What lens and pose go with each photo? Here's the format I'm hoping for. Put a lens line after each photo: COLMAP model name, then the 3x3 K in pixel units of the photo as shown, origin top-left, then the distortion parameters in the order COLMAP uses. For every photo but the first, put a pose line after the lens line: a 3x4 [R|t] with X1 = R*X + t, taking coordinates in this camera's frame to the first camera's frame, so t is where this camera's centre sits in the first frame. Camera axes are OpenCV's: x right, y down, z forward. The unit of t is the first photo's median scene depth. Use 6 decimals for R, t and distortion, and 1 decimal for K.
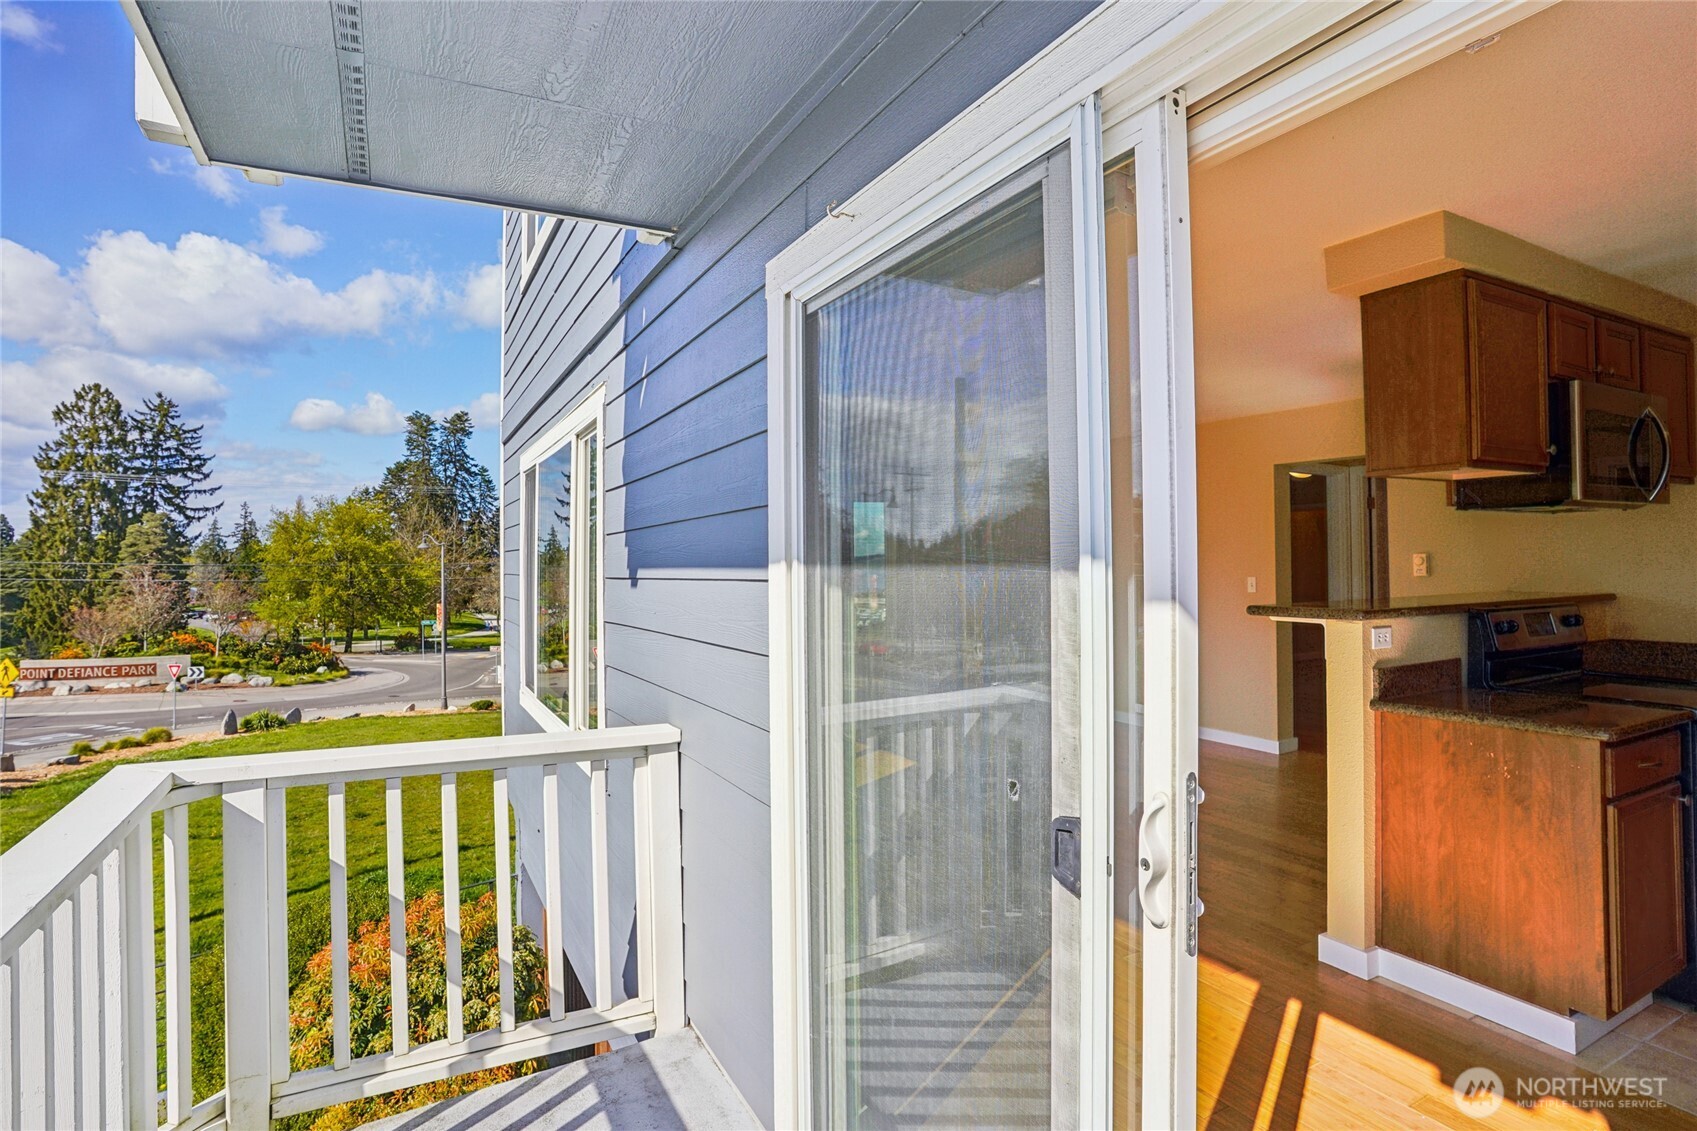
lens RADIAL K [[857.8, 0, 850.3], [0, 857.8, 544.1], [0, 0, 1]] dist [-0.073275, 0.033799]
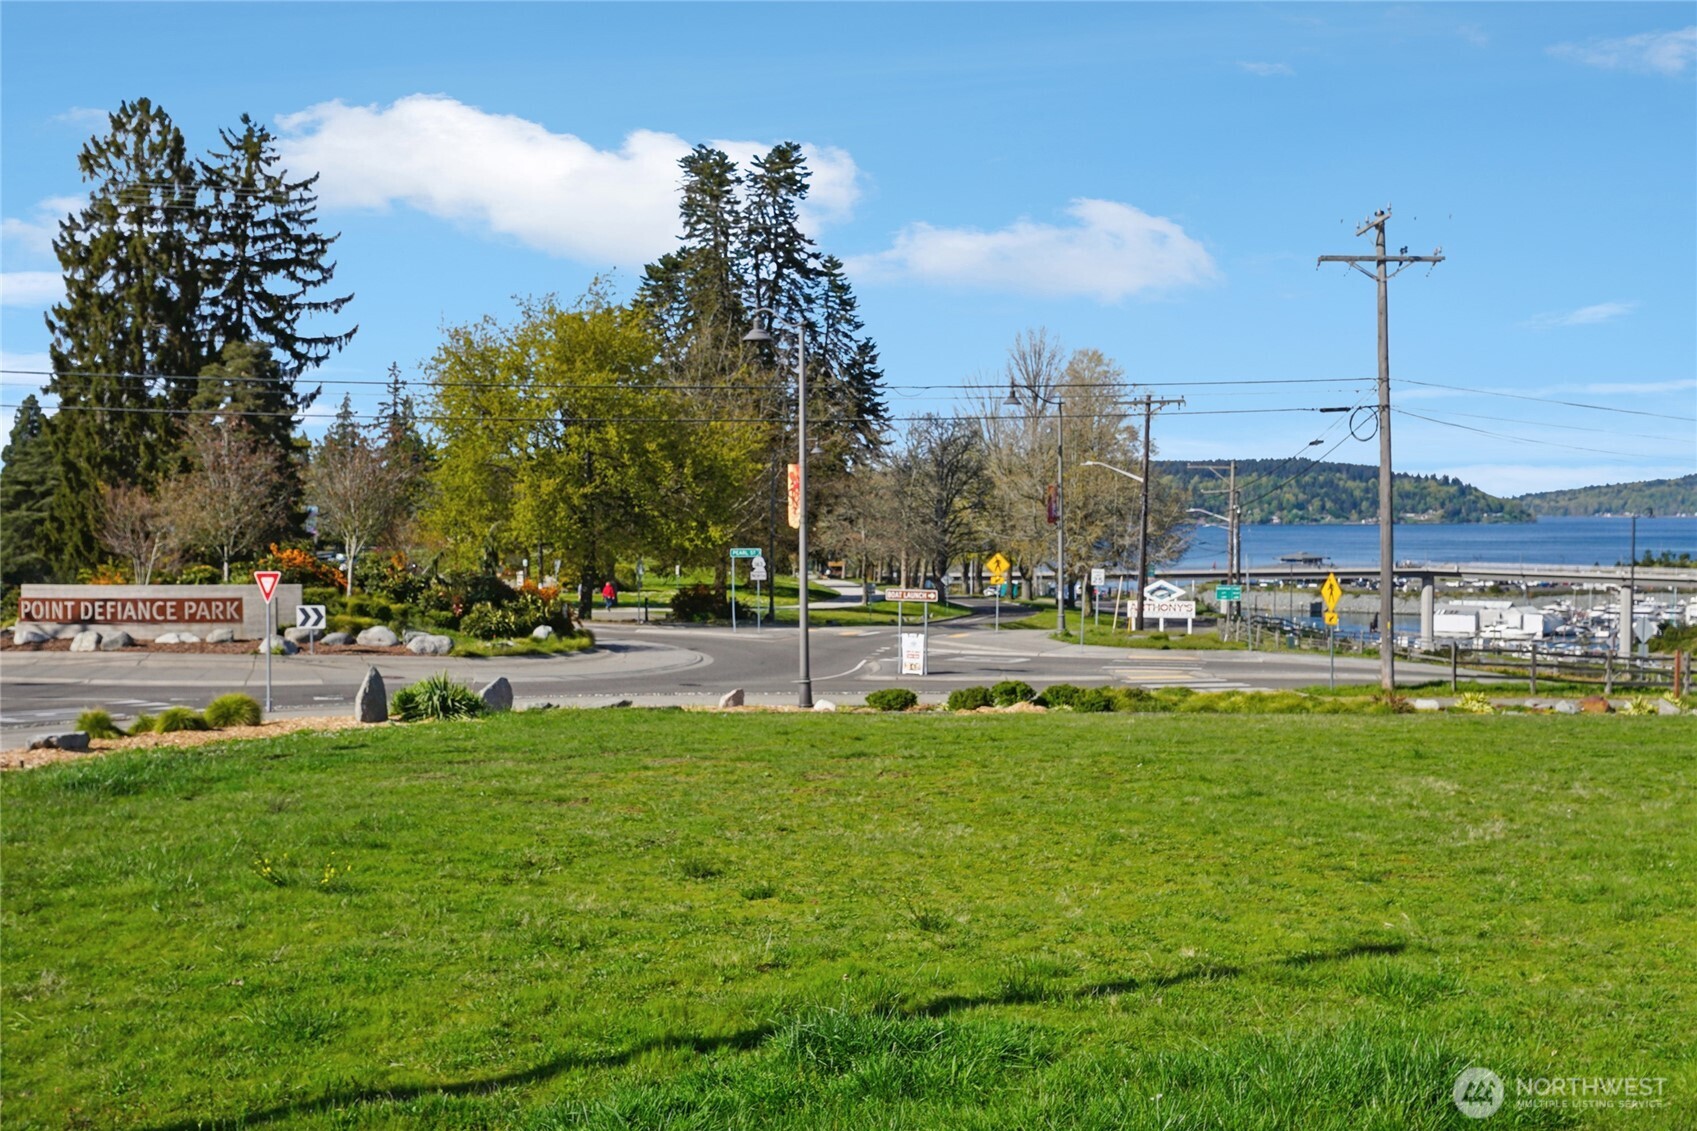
lens RADIAL K [[1829.2, 0, 847.5], [0, 1829.2, 584.7], [0, 0, 1]] dist [0.016806, 0.029561]
pose [[0.925955, 0.025280, -0.376787, -0.056701], [0.000017, 0.997754, 0.066983, 0.035566], [0.377634, -0.062030, 0.923875, 0.076571]]
